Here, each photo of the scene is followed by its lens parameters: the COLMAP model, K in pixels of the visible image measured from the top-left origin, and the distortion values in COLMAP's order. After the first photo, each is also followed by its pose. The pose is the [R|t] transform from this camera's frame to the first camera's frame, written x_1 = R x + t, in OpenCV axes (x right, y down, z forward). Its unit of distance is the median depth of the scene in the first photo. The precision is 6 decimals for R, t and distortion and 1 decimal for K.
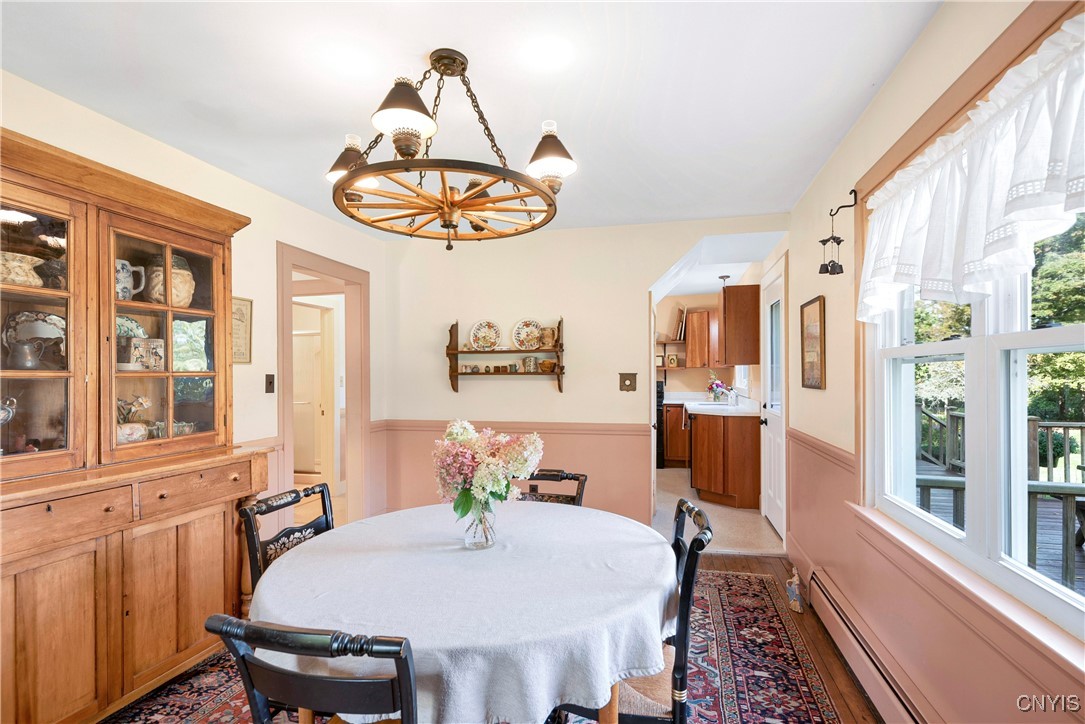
lens RADIAL K [[499.8, 0, 551.8], [0, 499.8, 379.2], [0, 0, 1]] dist [0.010955, -0.001793]
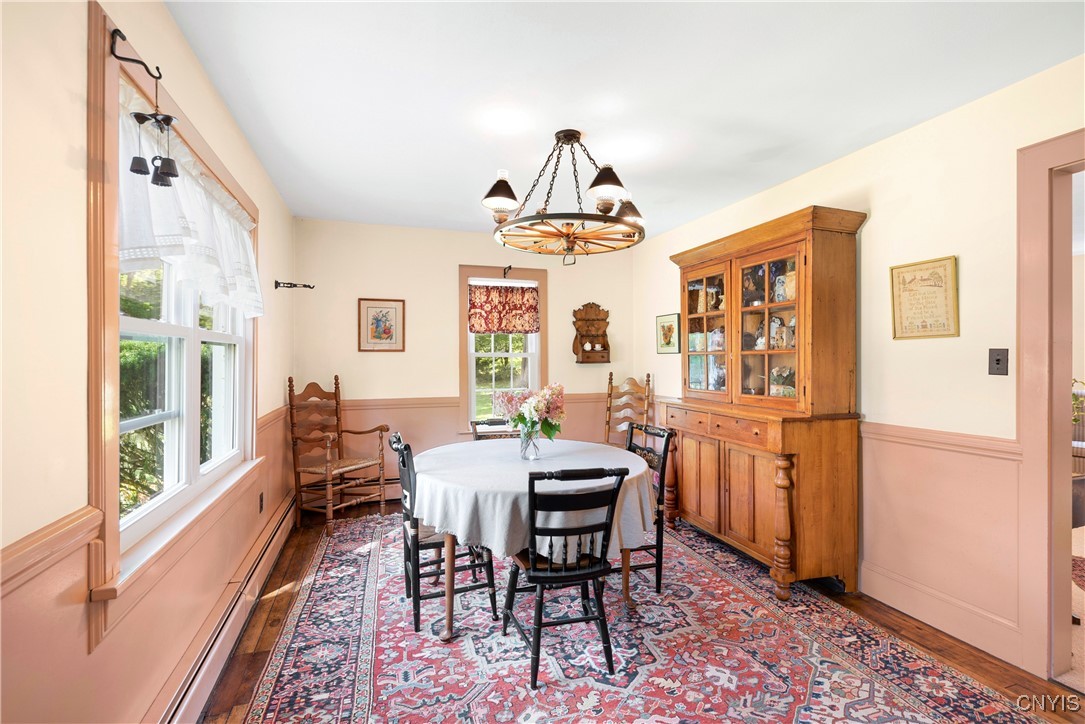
lens RADIAL K [[499.8, 0, 542.8], [0, 499.8, 356.2], [0, 0, 1]] dist [0.010955, -0.001793]
pose [[-0.849842, 0.004203, -0.527021, 0.531810], [0.002989, 0.999991, 0.003156, -0.004350], [0.527029, 0.001107, -0.849846, 1.880704]]
